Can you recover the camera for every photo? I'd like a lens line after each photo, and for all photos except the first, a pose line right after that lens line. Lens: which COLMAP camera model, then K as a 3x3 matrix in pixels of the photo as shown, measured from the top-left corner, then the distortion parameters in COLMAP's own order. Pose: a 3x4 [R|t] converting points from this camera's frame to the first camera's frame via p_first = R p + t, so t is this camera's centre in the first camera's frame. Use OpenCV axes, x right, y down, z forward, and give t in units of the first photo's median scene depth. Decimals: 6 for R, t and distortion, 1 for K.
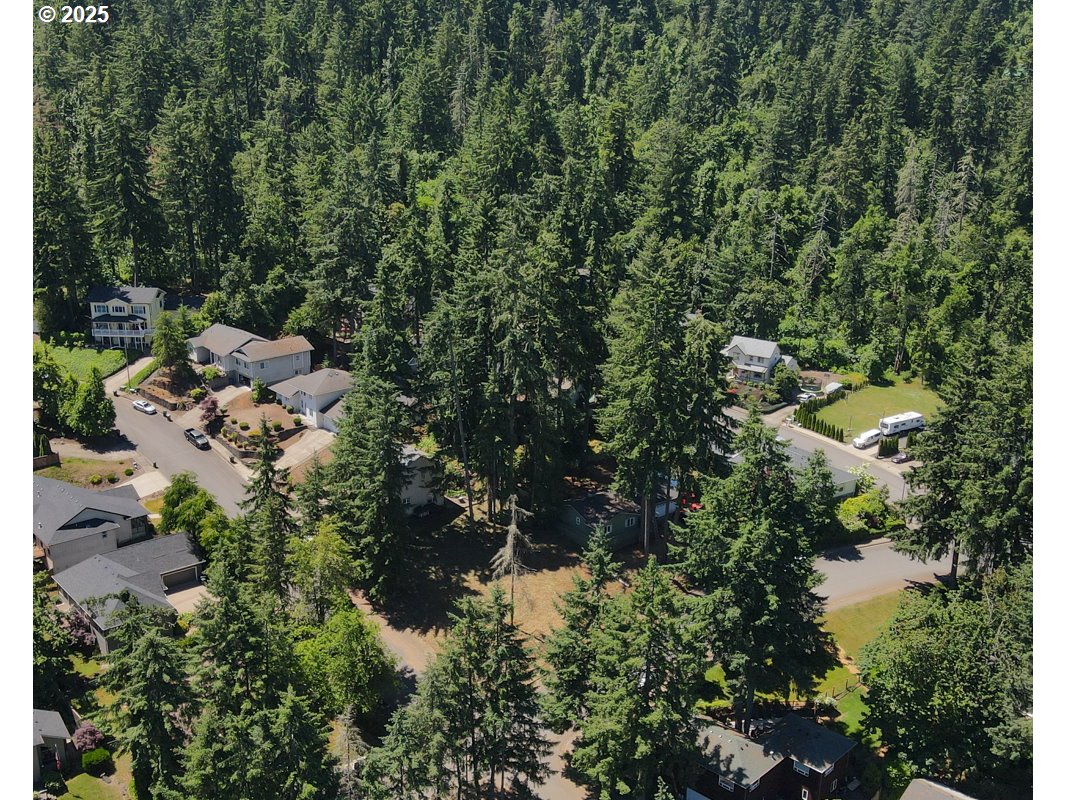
lens RADIAL K [[1144.0, 0, 481.1], [0, 1144.0, 451.0], [0, 0, 1]] dist [-0.024434, 0.071360]
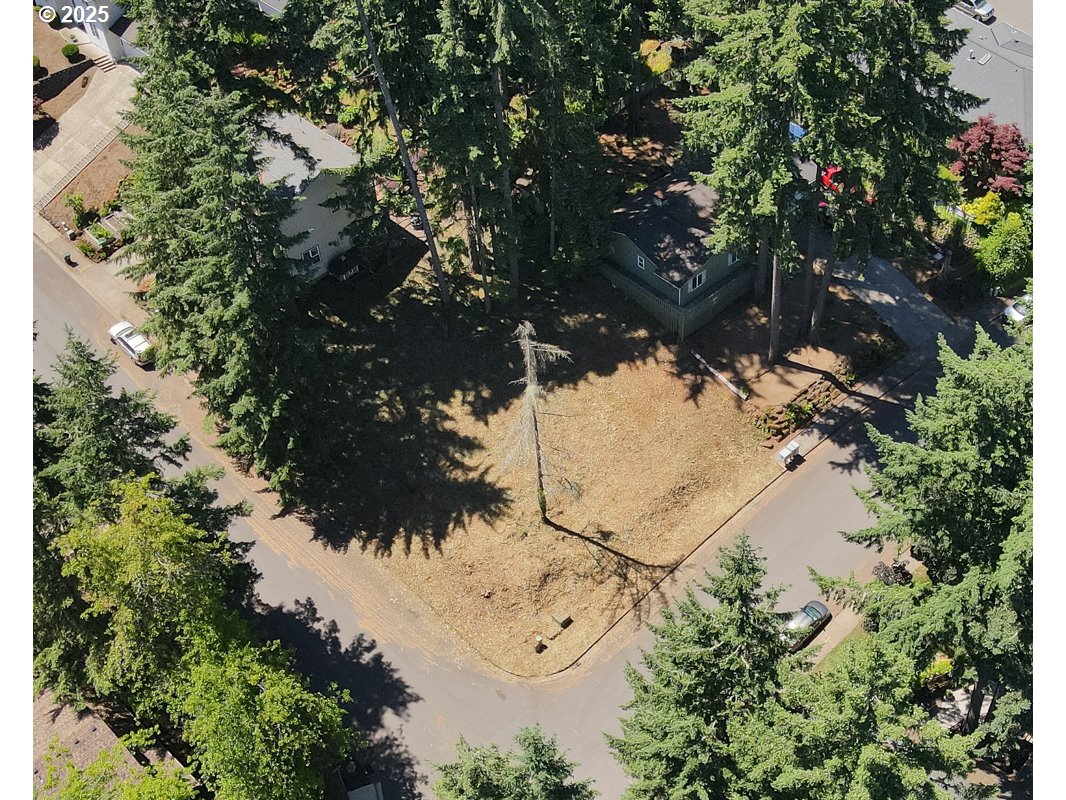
lens RADIAL K [[1324.5, 0, 649.0], [0, 1324.5, 468.4], [0, 0, 1]] dist [-0.007877, 0.021262]
pose [[0.987531, -0.121662, 0.099903, 0.012140], [0.058672, 0.873331, 0.483581, -0.130268], [-0.146082, -0.471689, 0.869580, 0.350875]]
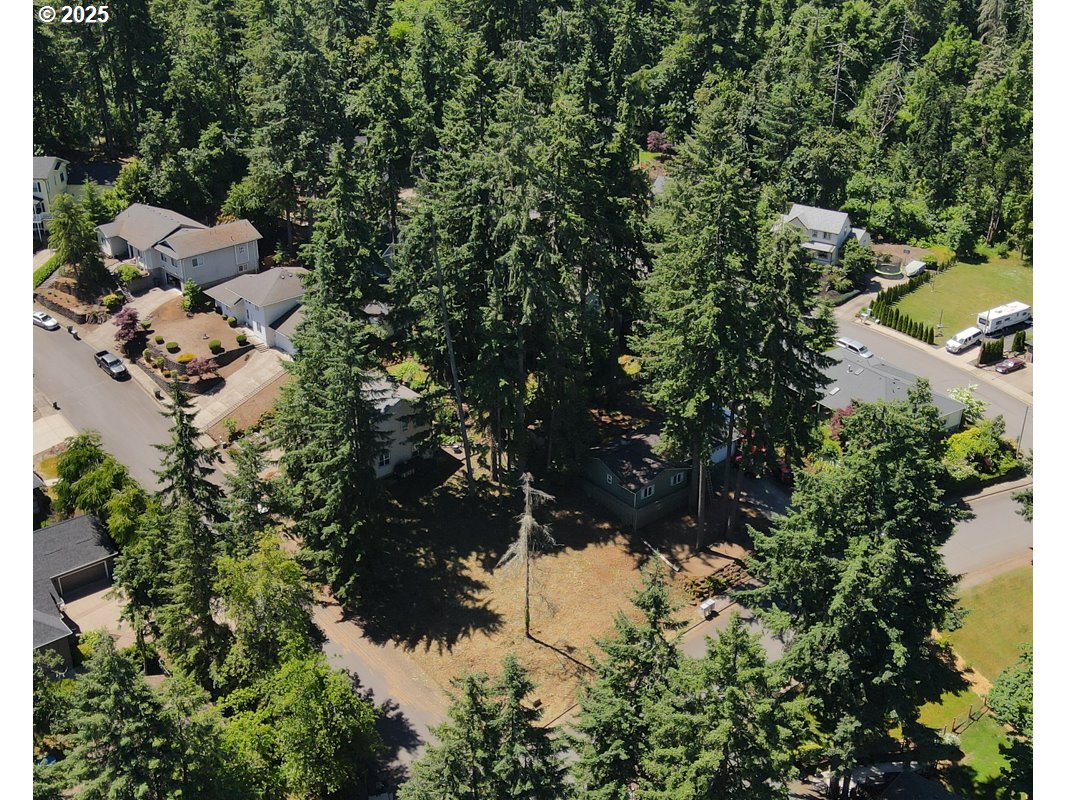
lens RADIAL K [[1192.6, 0, 522.0], [0, 1192.6, 429.3], [0, 0, 1]] dist [-0.013638, 0.047795]
pose [[0.999137, -0.024081, 0.033838, -0.000102], [0.019357, 0.990850, 0.133574, -0.067506], [-0.036745, -0.132803, 0.990461, 0.180950]]
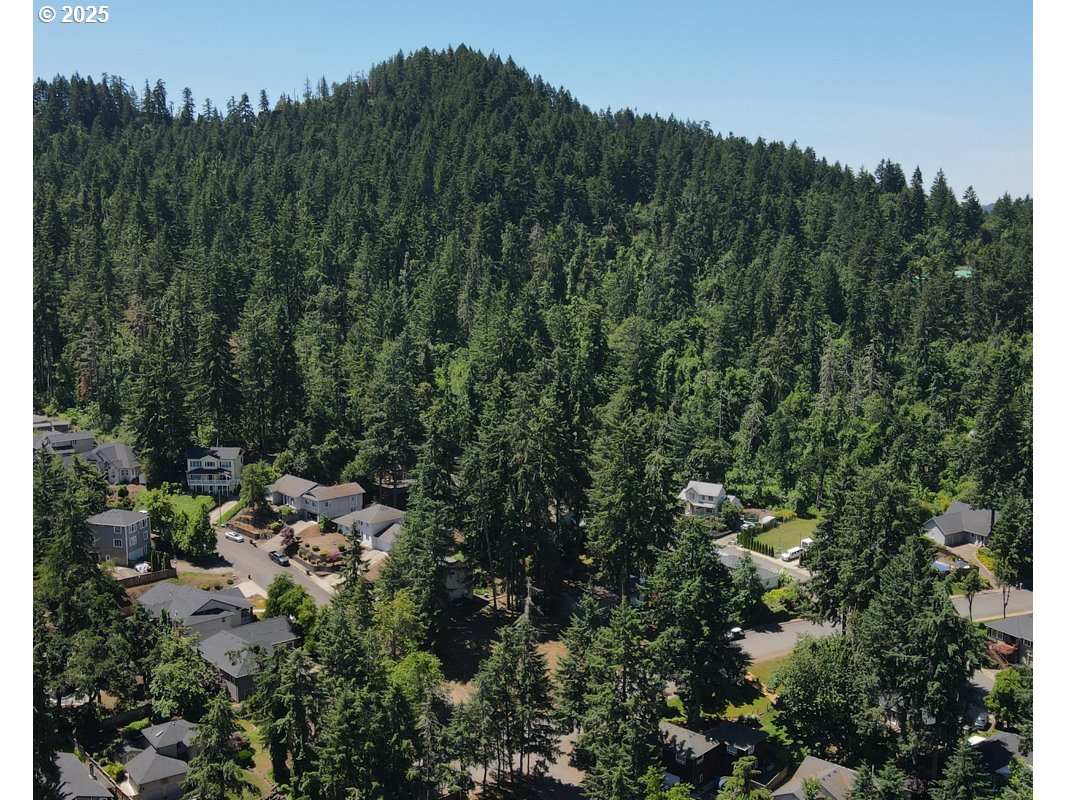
lens RADIAL K [[1192.6, 0, 522.0], [0, 1192.6, 429.3], [0, 0, 1]] dist [-0.013638, 0.047795]
pose [[0.998645, -0.009568, 0.051156, -0.039395], [0.018815, 0.982846, -0.183466, 0.095189], [-0.048523, 0.184180, 0.981694, -0.356940]]
